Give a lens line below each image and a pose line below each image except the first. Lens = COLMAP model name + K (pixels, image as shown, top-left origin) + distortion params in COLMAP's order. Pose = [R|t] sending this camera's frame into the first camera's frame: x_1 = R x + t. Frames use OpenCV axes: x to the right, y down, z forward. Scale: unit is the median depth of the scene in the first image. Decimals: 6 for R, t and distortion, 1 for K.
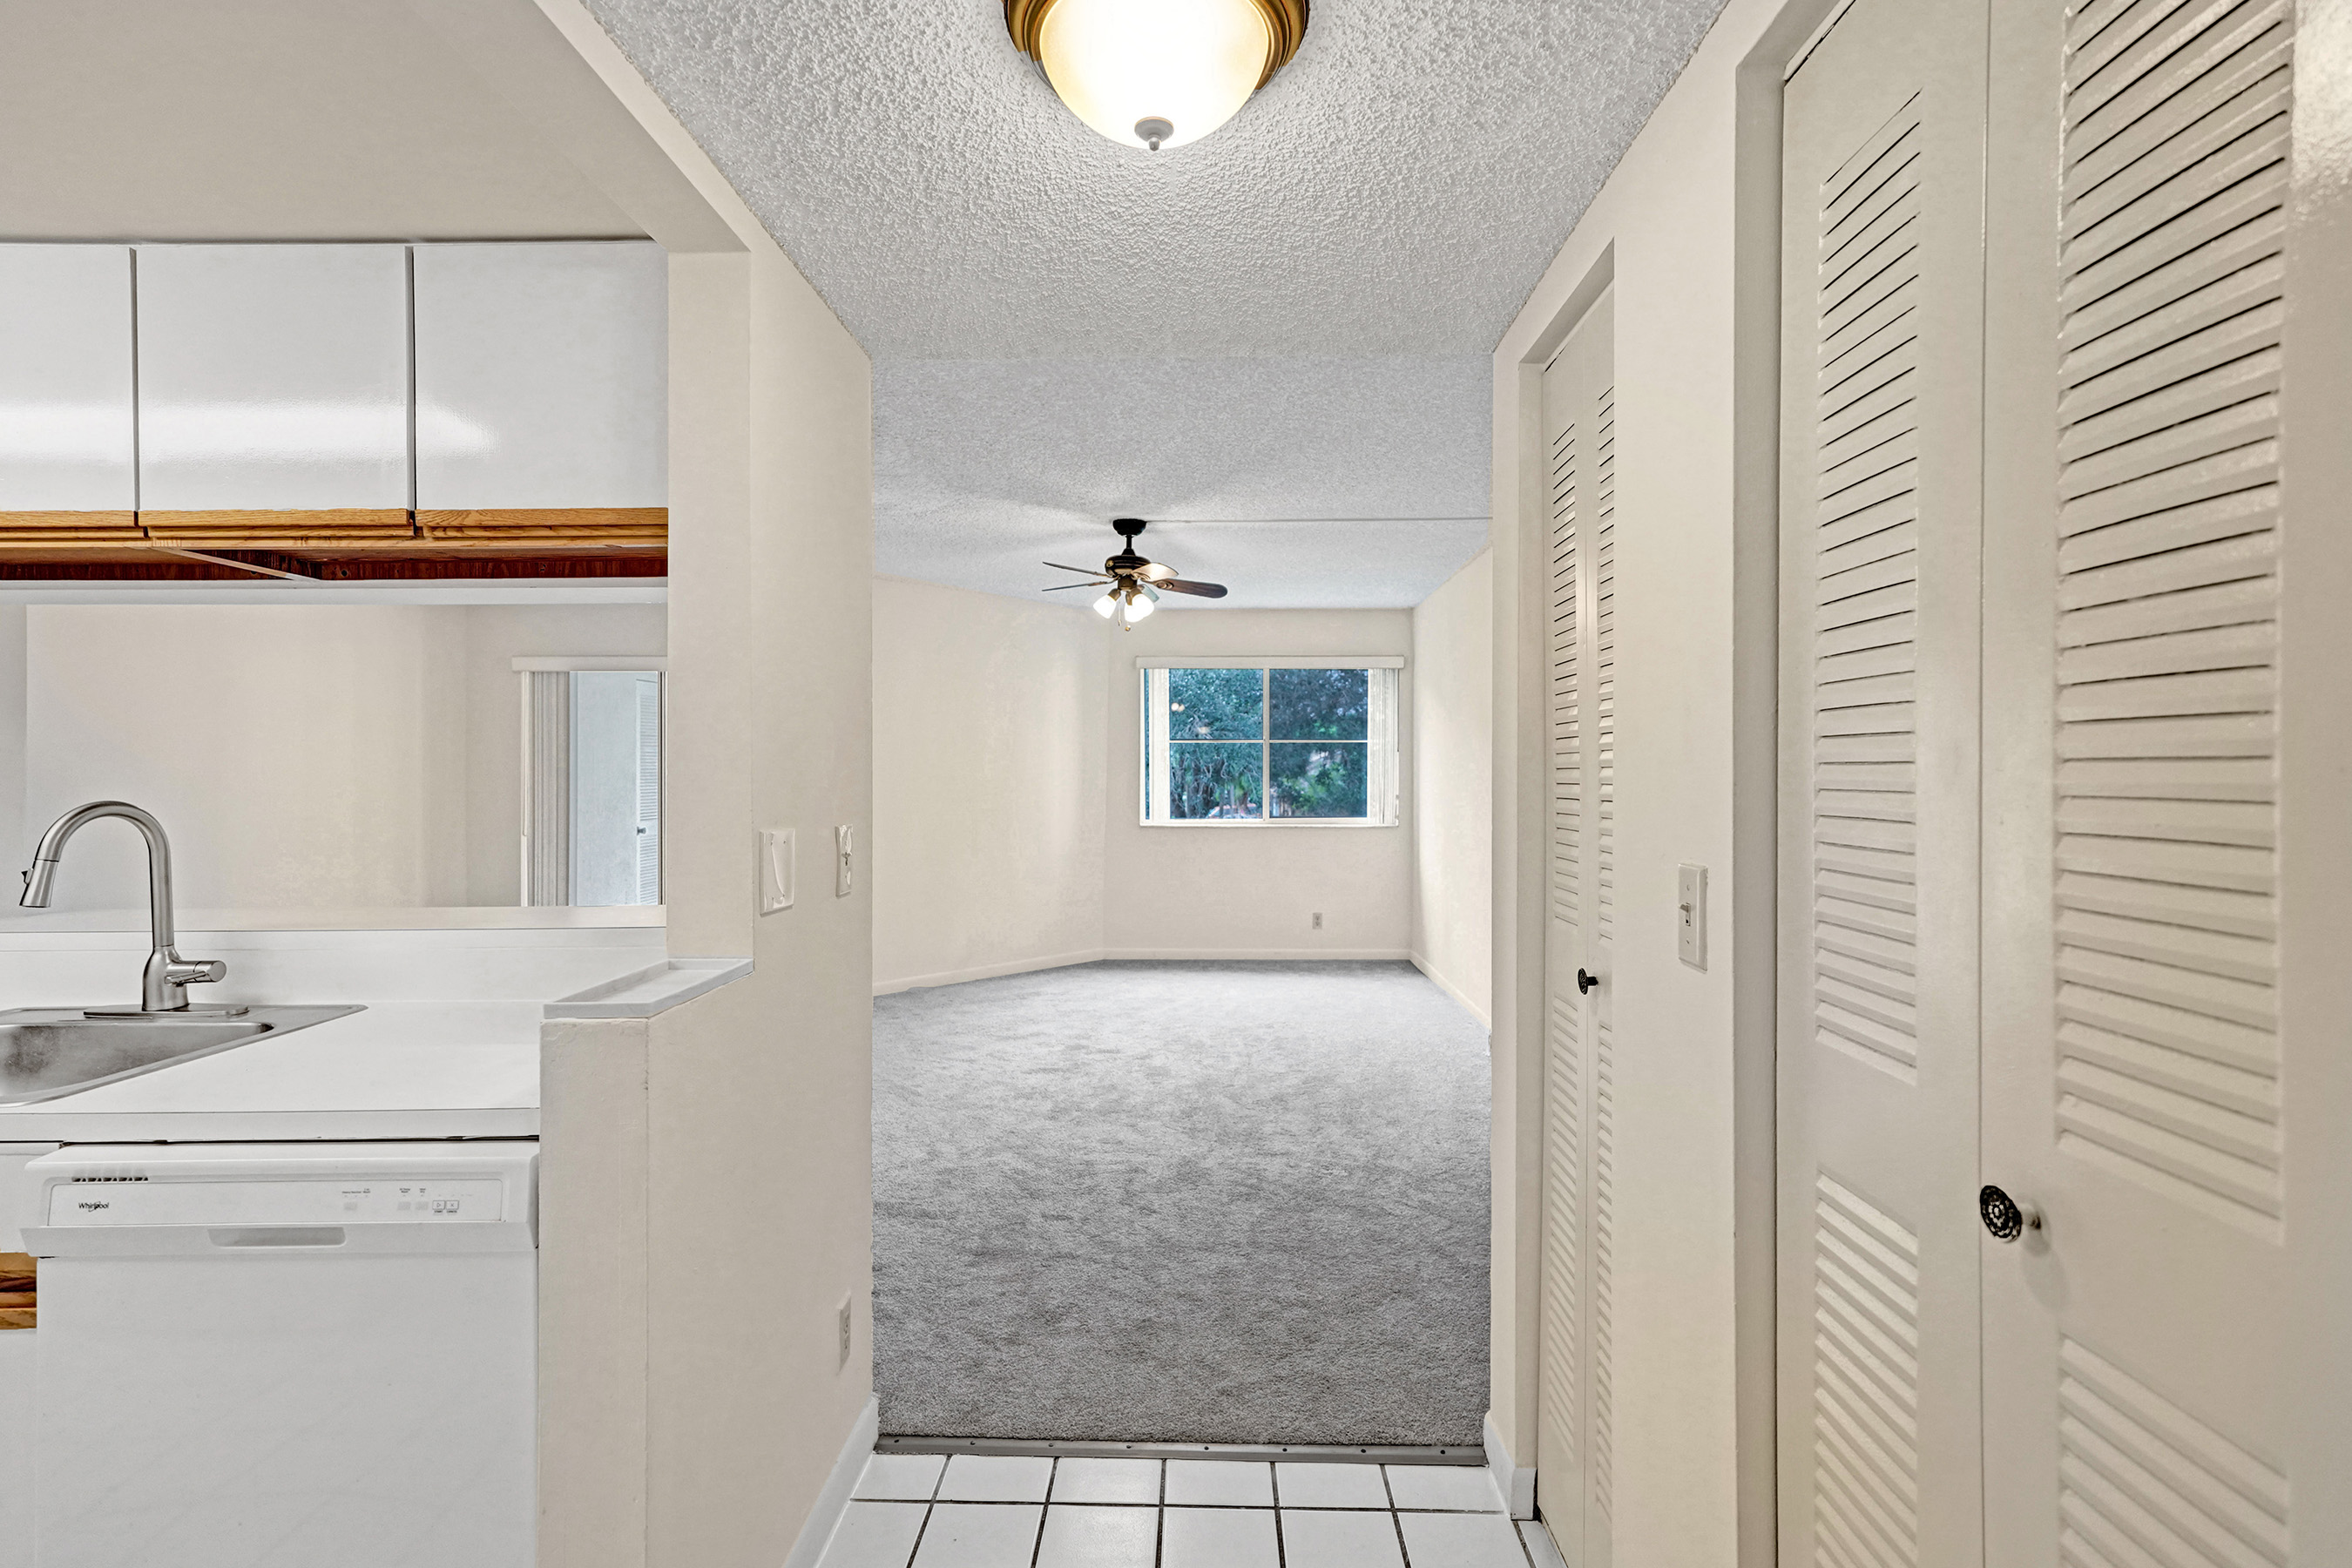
lens RADIAL K [[1083.4, 0, 1180.9], [0, 1083.4, 785.9], [0, 0, 1]] dist [-0.002827, 0.012103]
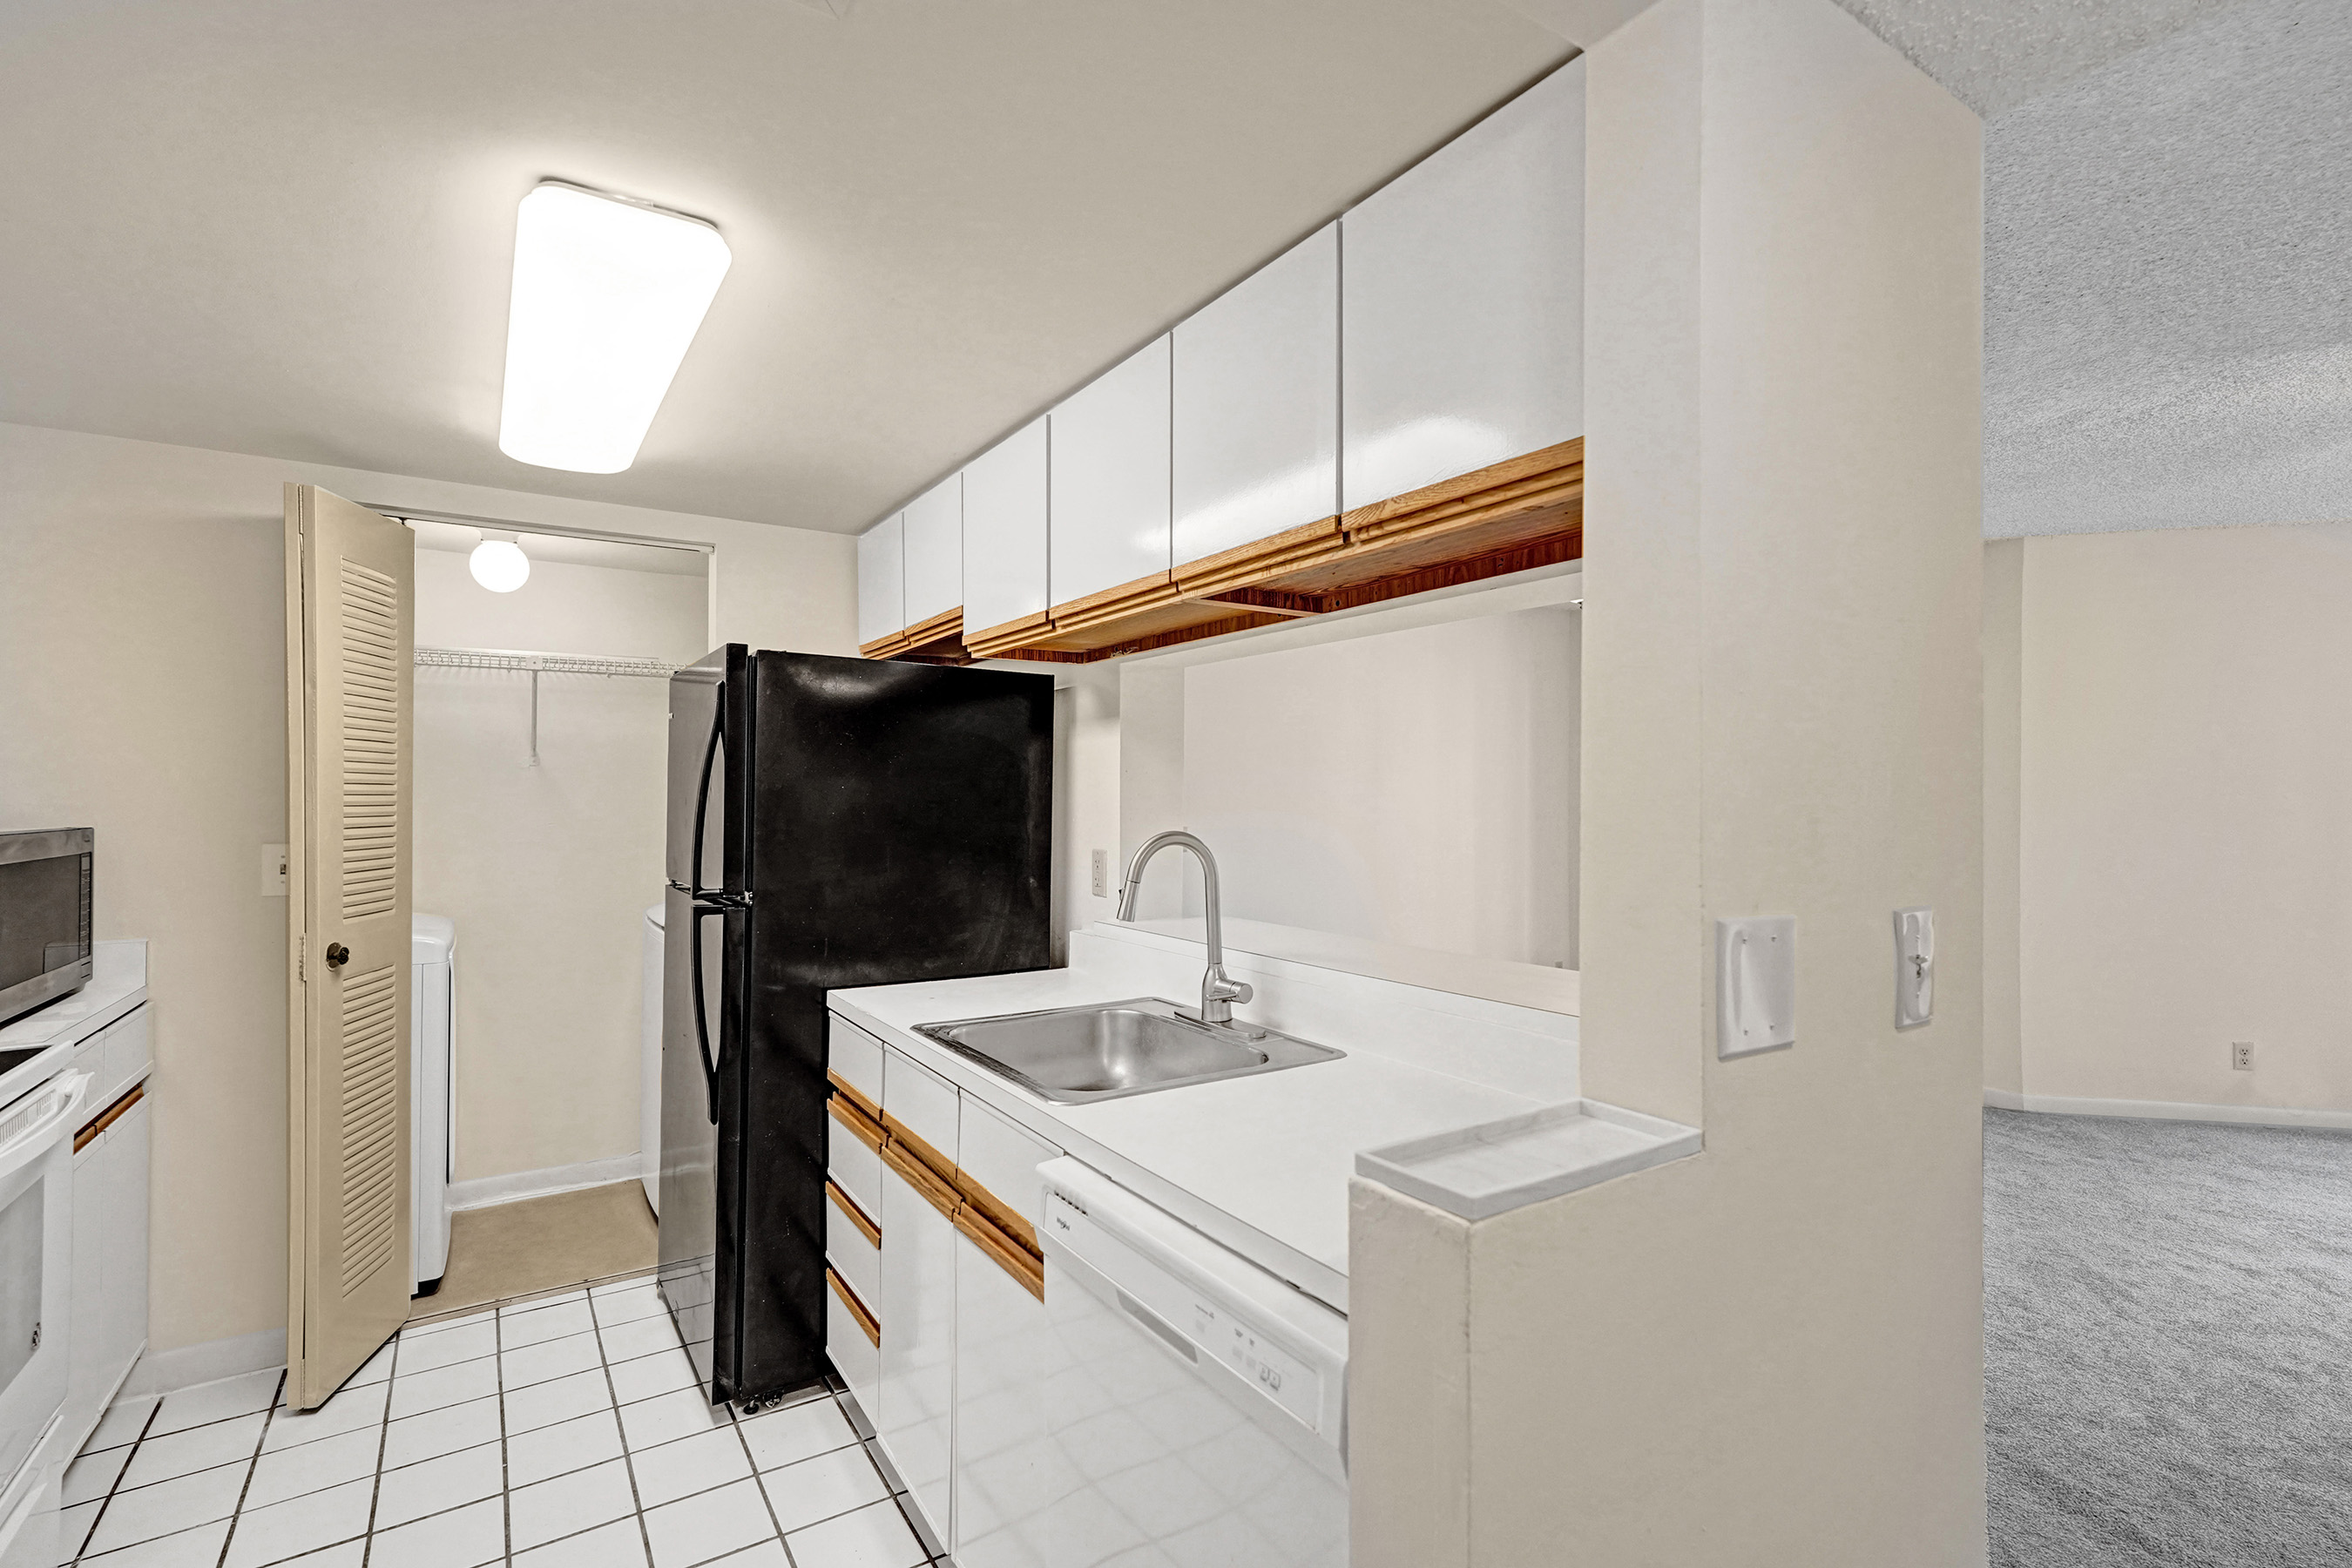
lens RADIAL K [[1083.4, 0, 1180.9], [0, 1083.4, 785.9], [0, 0, 1]] dist [-0.002827, 0.012103]
pose [[0.563291, -0.001529, -0.826257, -0.048772], [-0.015664, 0.999799, -0.012529, -0.018508], [0.826110, 0.020000, 0.563154, 0.354462]]
